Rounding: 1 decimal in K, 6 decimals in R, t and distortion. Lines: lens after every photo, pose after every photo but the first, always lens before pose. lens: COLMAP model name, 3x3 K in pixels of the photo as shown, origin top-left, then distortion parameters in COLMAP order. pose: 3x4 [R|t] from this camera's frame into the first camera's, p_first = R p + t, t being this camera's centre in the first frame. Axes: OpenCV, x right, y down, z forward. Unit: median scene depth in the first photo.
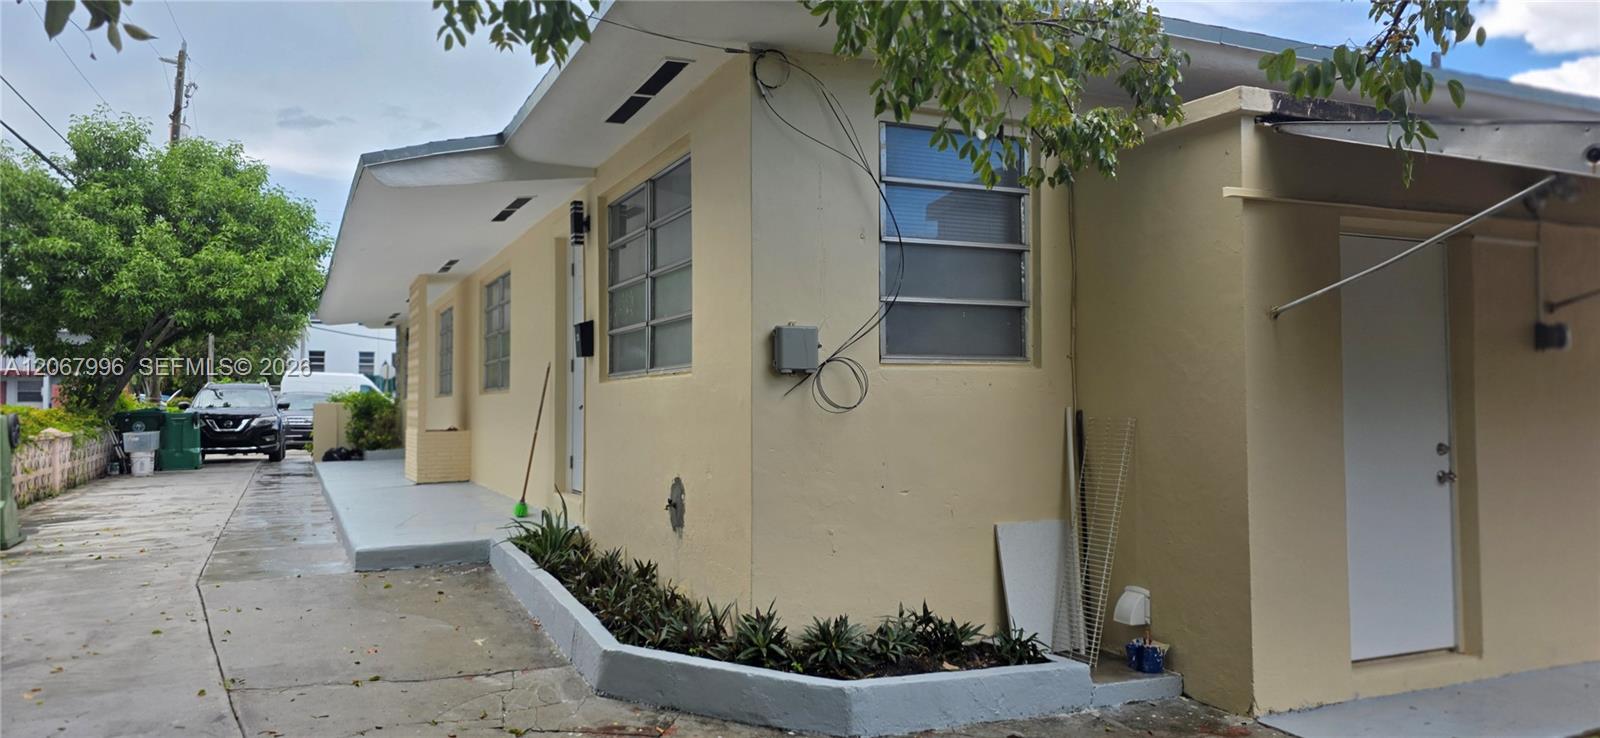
lens RADIAL K [[1081.3, 0, 800.0], [0, 1081.3, 369.0], [0, 0, 1]] dist [0.079185, -0.108183]
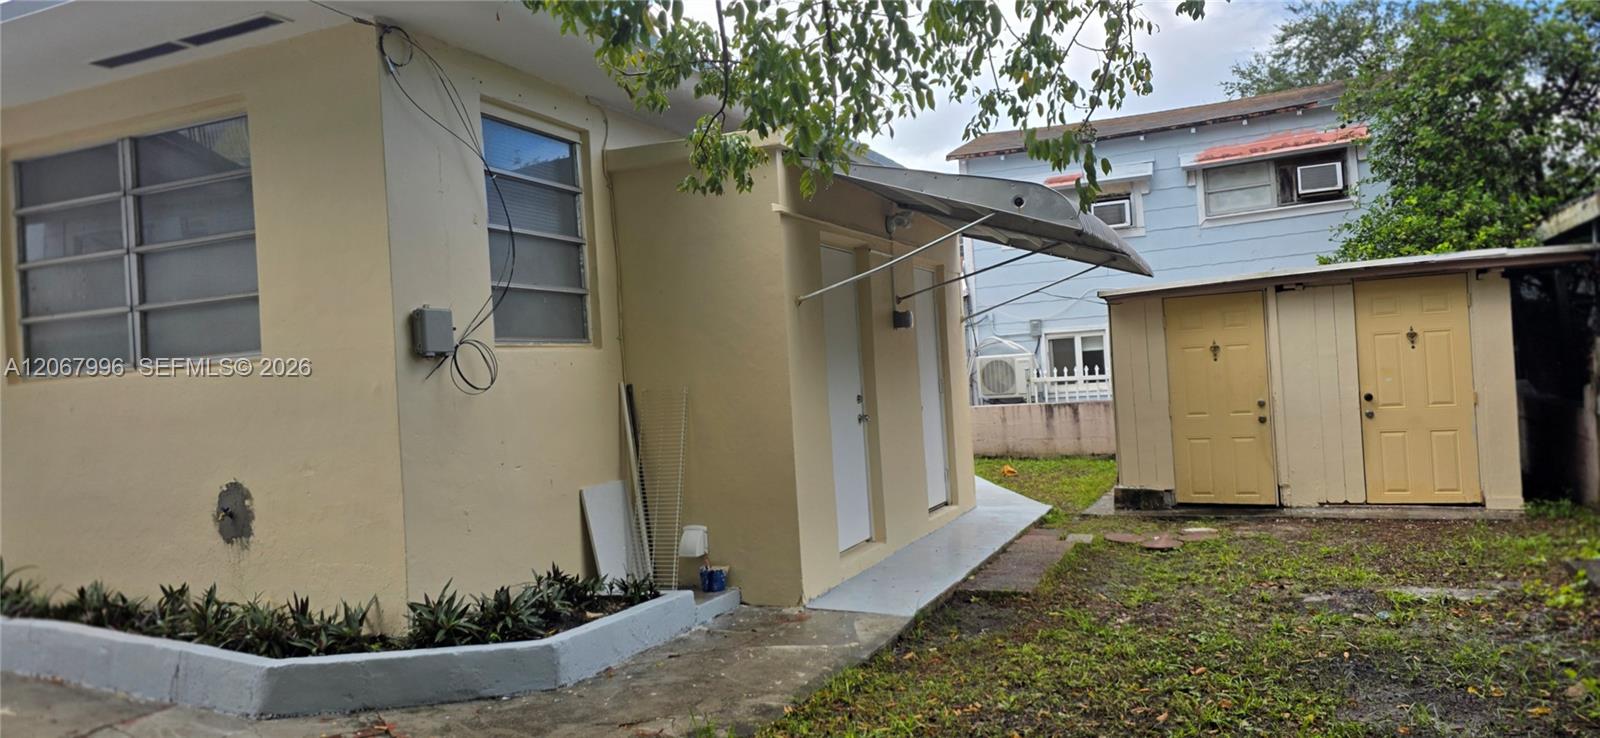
lens RADIAL K [[1081.3, 0, 800.0], [0, 1081.3, 369.0], [0, 0, 1]] dist [0.079185, -0.108183]
pose [[0.733779, -0.033916, 0.678541, -0.425865], [0.031697, 0.999375, 0.015675, 0.010118], [-0.678649, 0.010006, 0.734395, 0.031831]]
